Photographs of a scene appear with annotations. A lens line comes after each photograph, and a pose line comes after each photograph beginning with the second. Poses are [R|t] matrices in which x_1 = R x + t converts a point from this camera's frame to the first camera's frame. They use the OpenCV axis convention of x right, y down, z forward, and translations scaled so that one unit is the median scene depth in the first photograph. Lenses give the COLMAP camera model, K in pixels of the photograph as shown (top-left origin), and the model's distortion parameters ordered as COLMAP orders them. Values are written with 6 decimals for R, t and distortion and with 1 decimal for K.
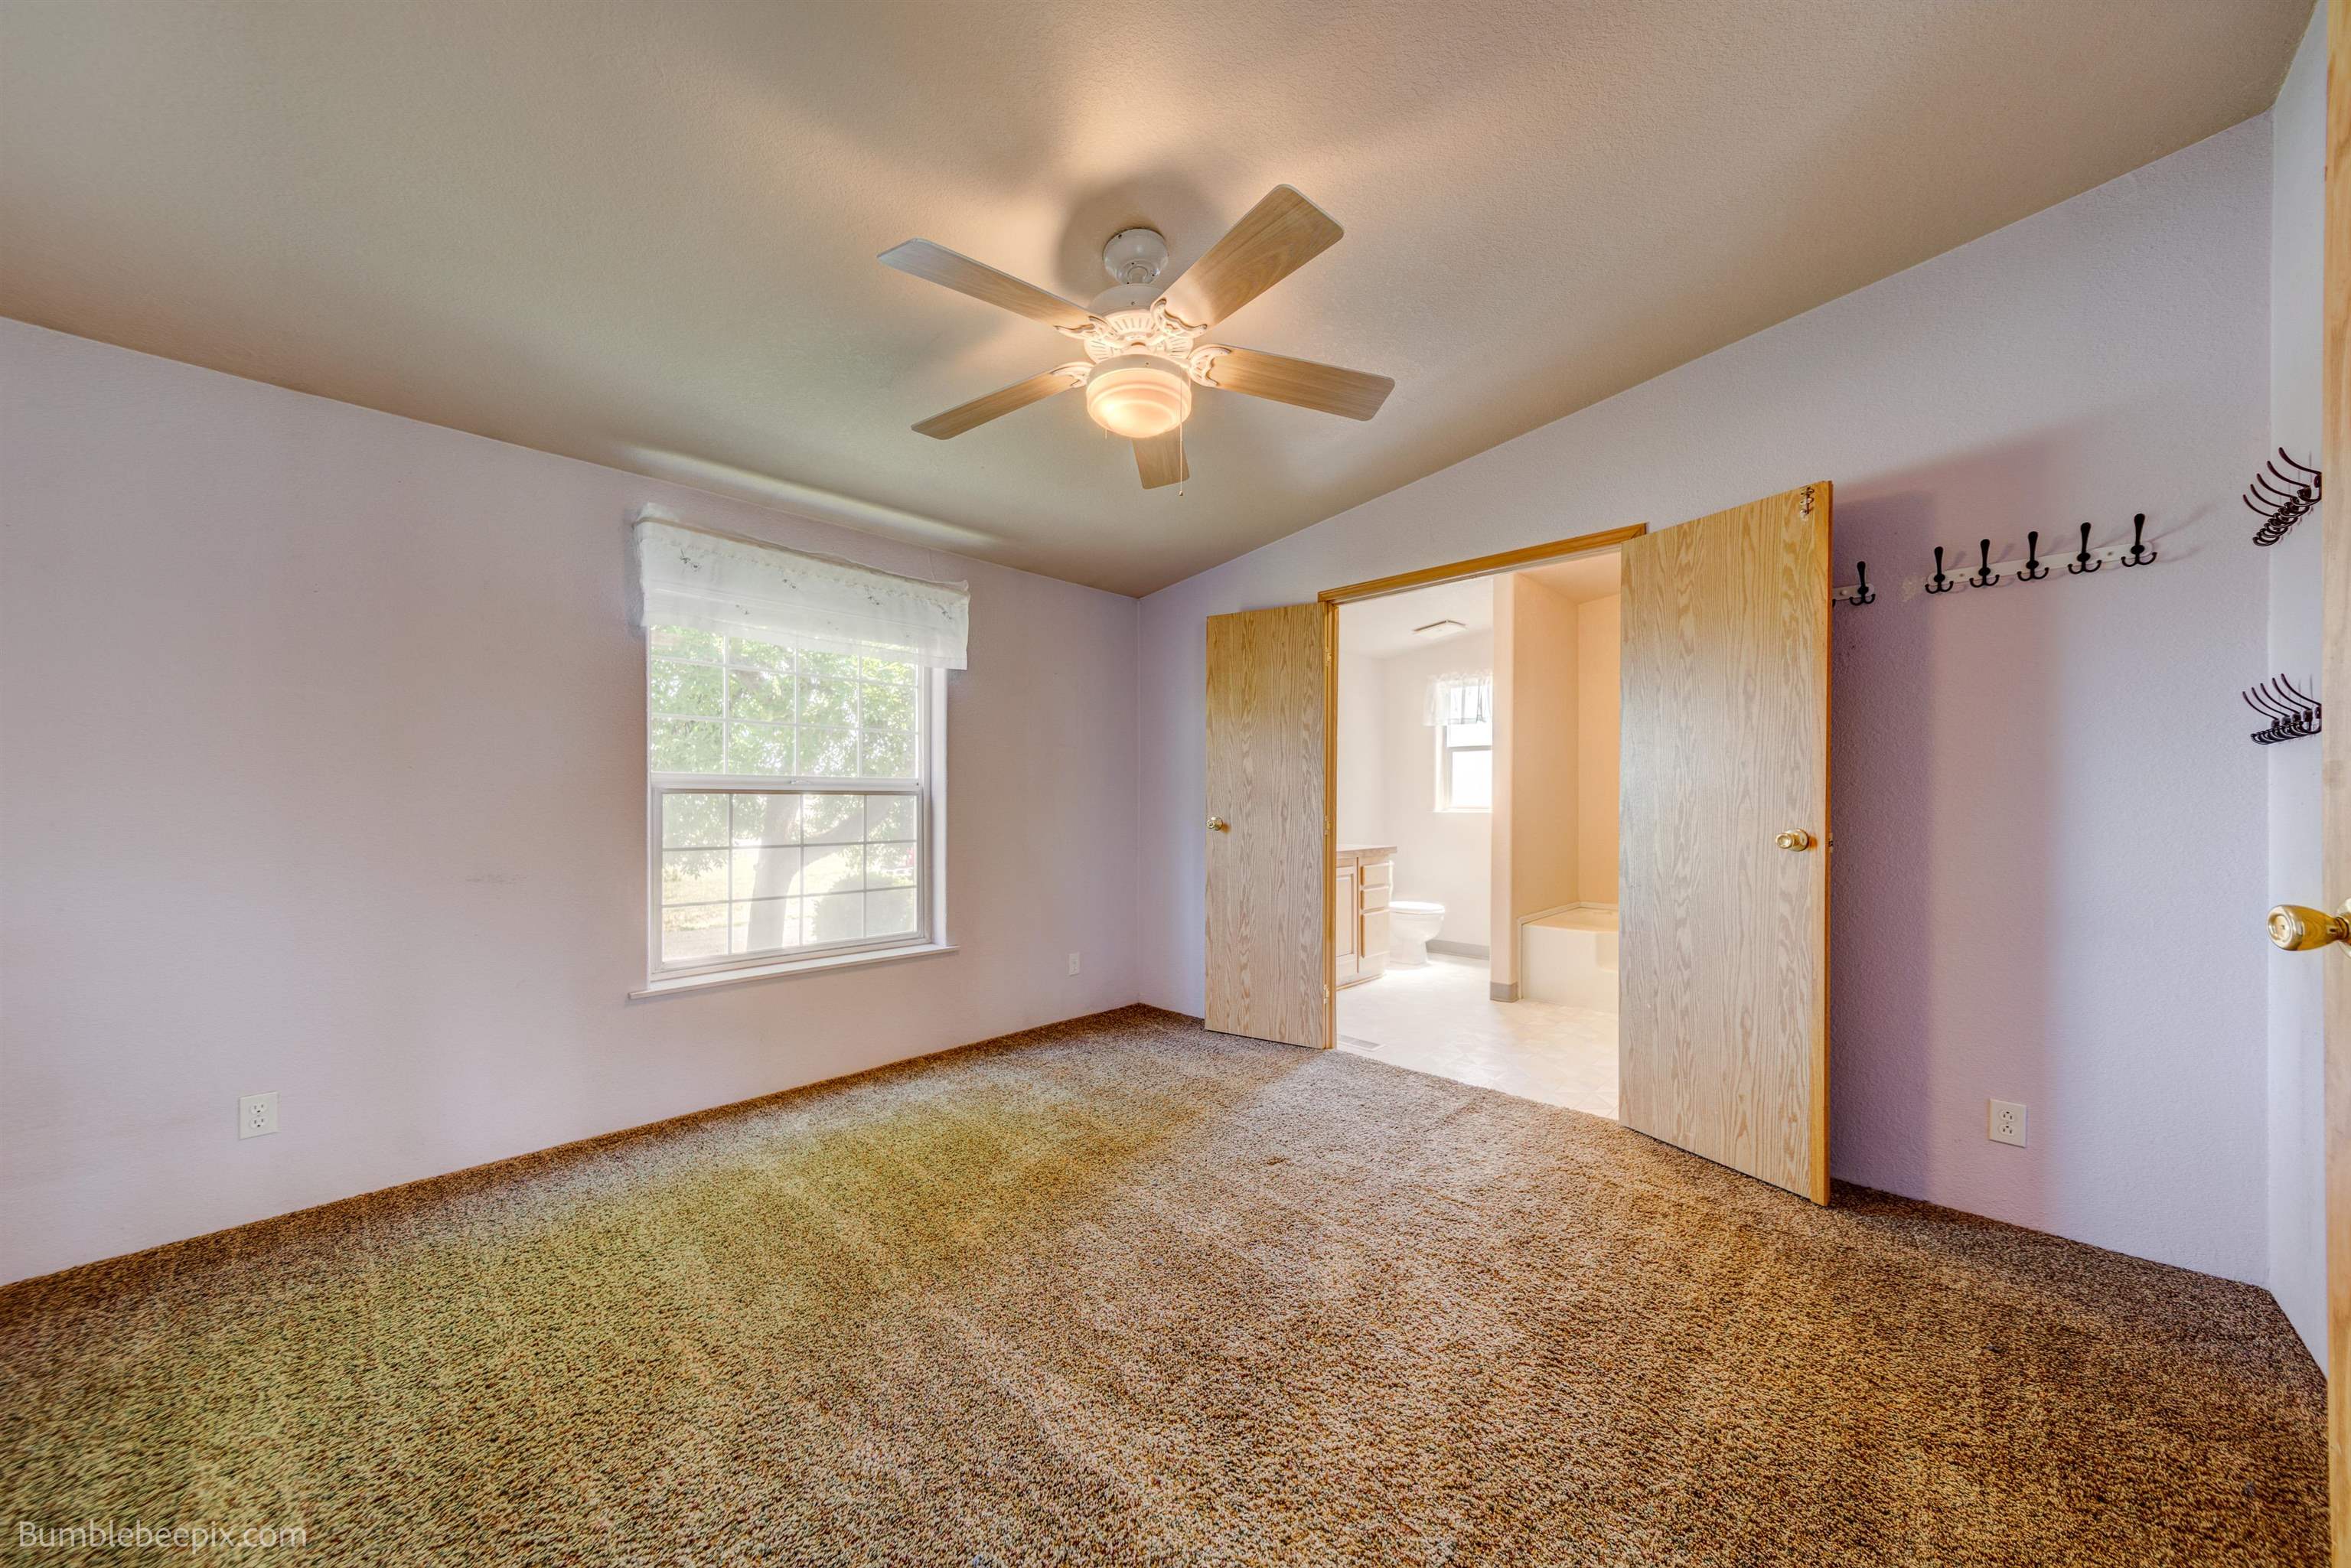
lens RADIAL K [[817.8, 0, 1100.6], [0, 817.8, 804.9], [0, 0, 1]] dist [0.003190, 0.000066]
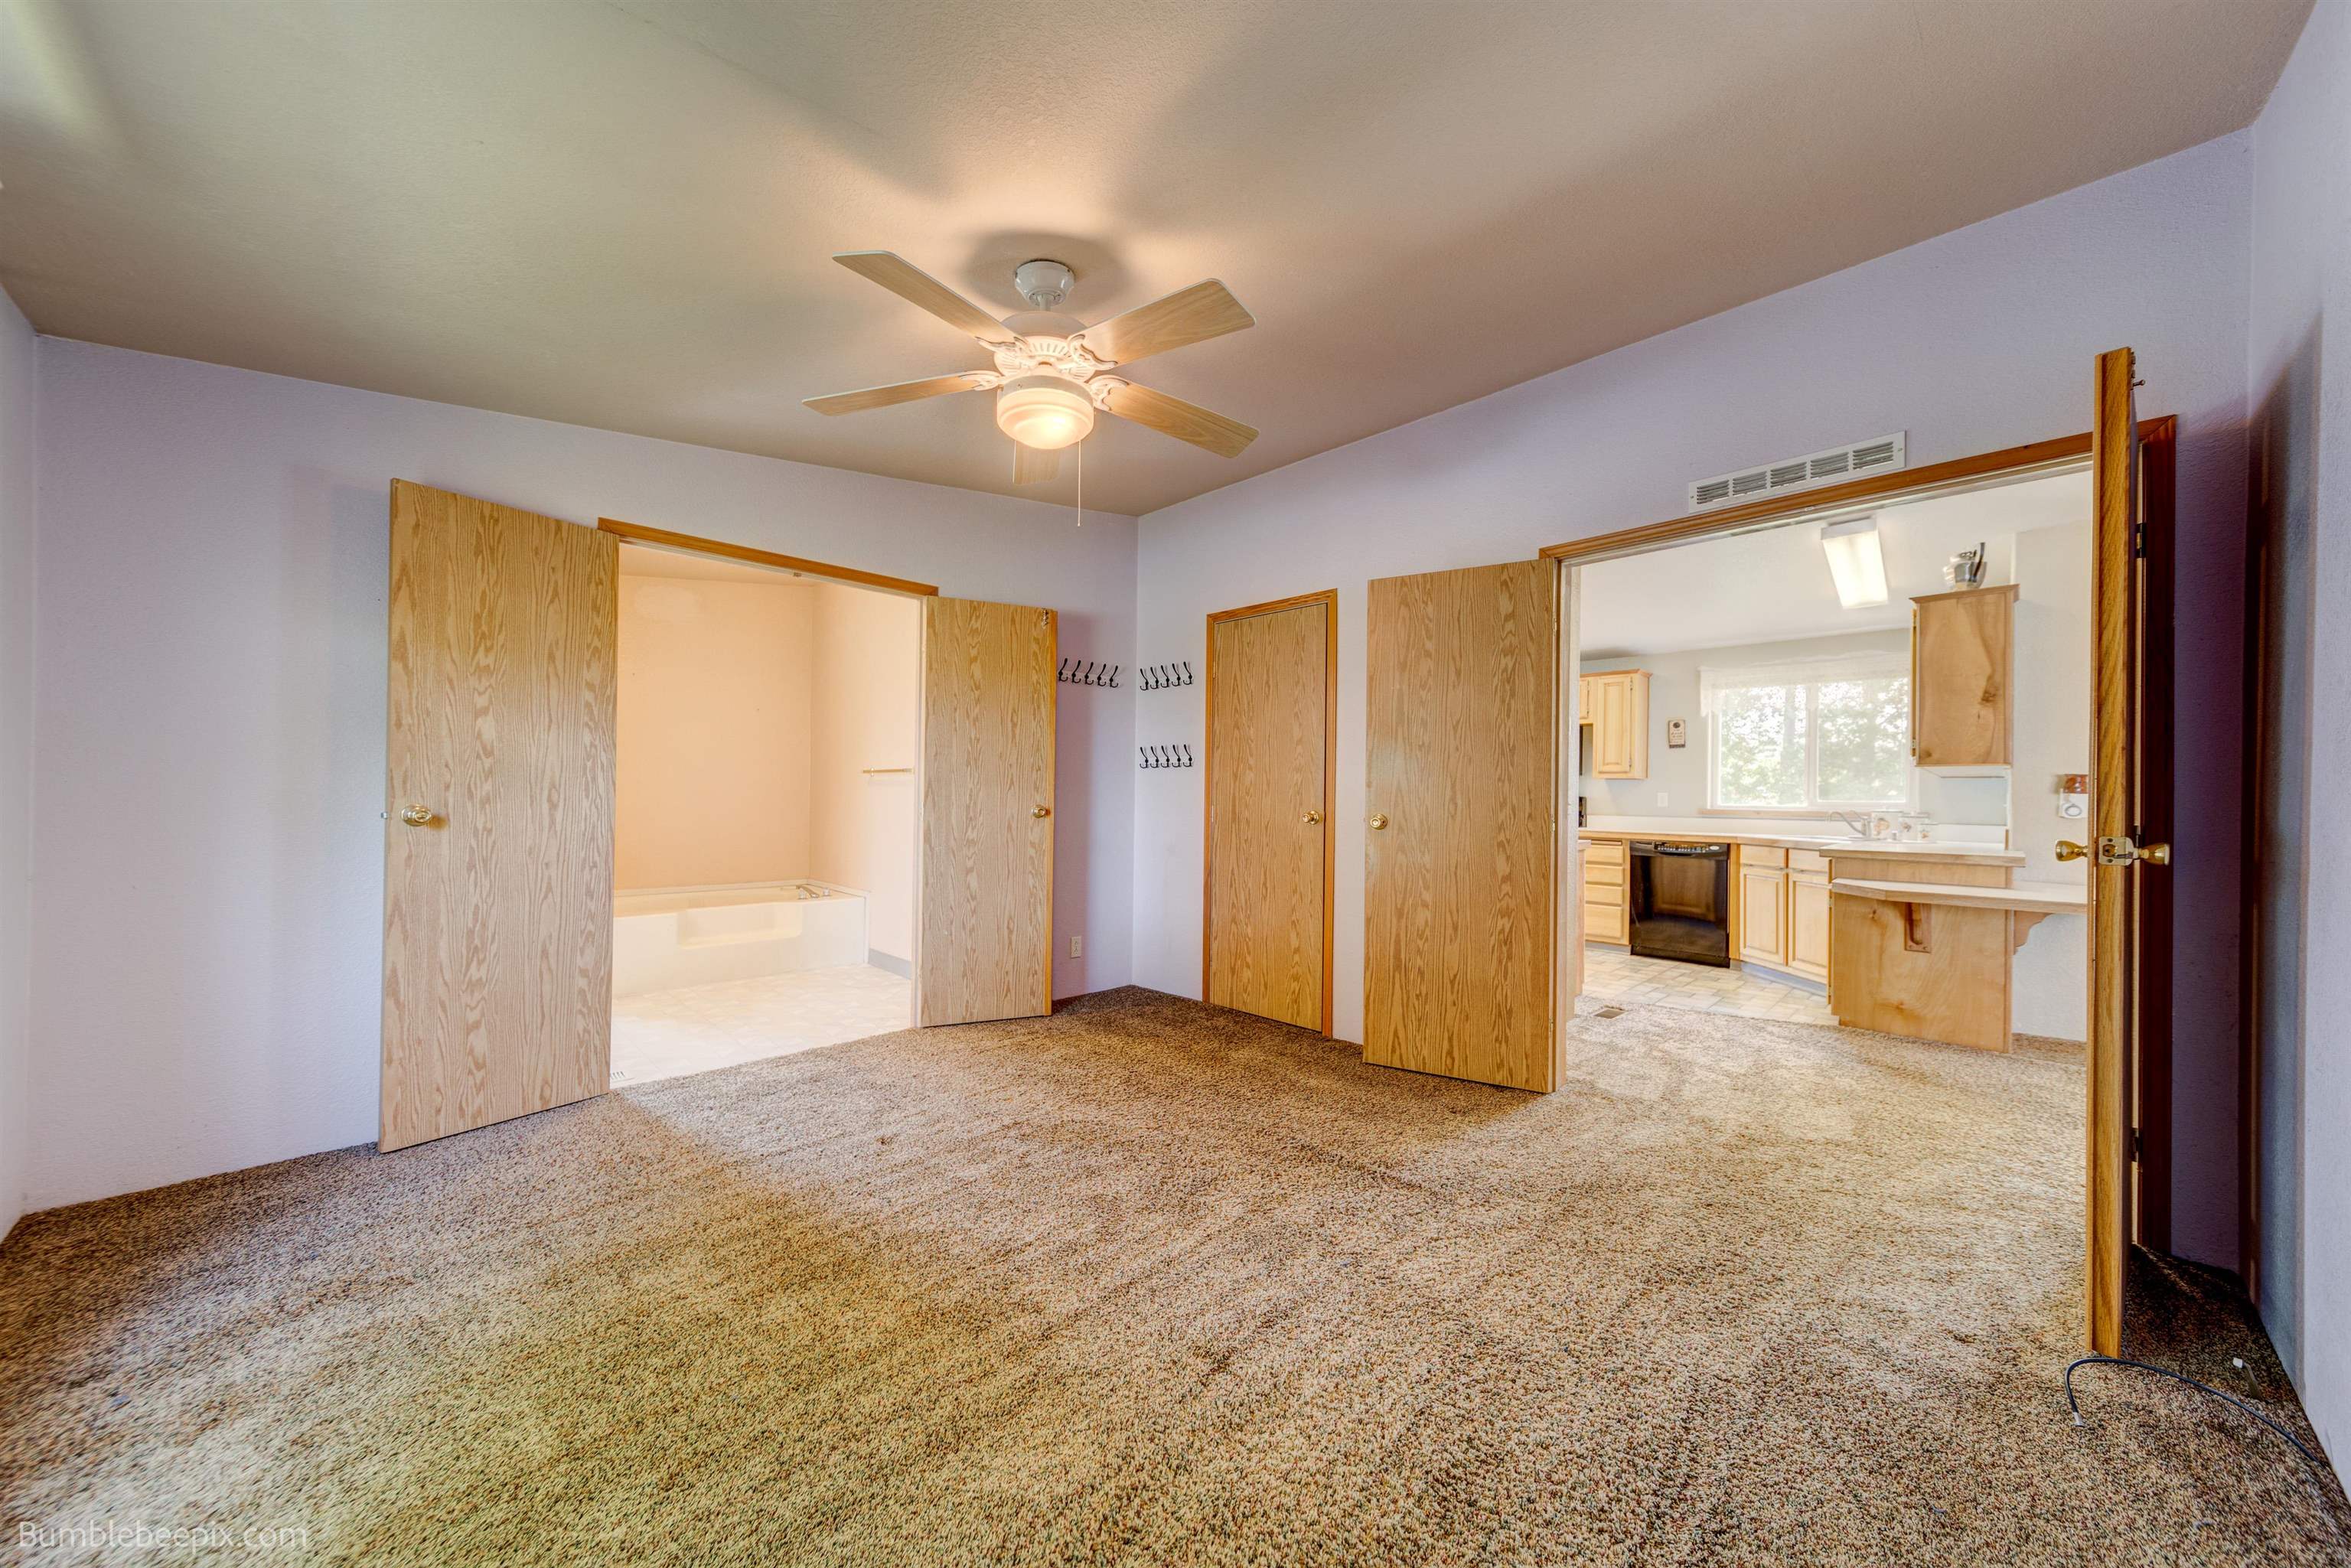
lens RADIAL K [[817.8, 0, 1177.0], [0, 817.8, 788.9], [0, 0, 1]] dist [0.003190, 0.000066]
pose [[-0.028820, 0.000684, 0.999584, -0.587293], [-0.011245, 0.999936, -0.001008, -0.004078], [-0.999521, -0.011269, -0.028811, 0.504509]]
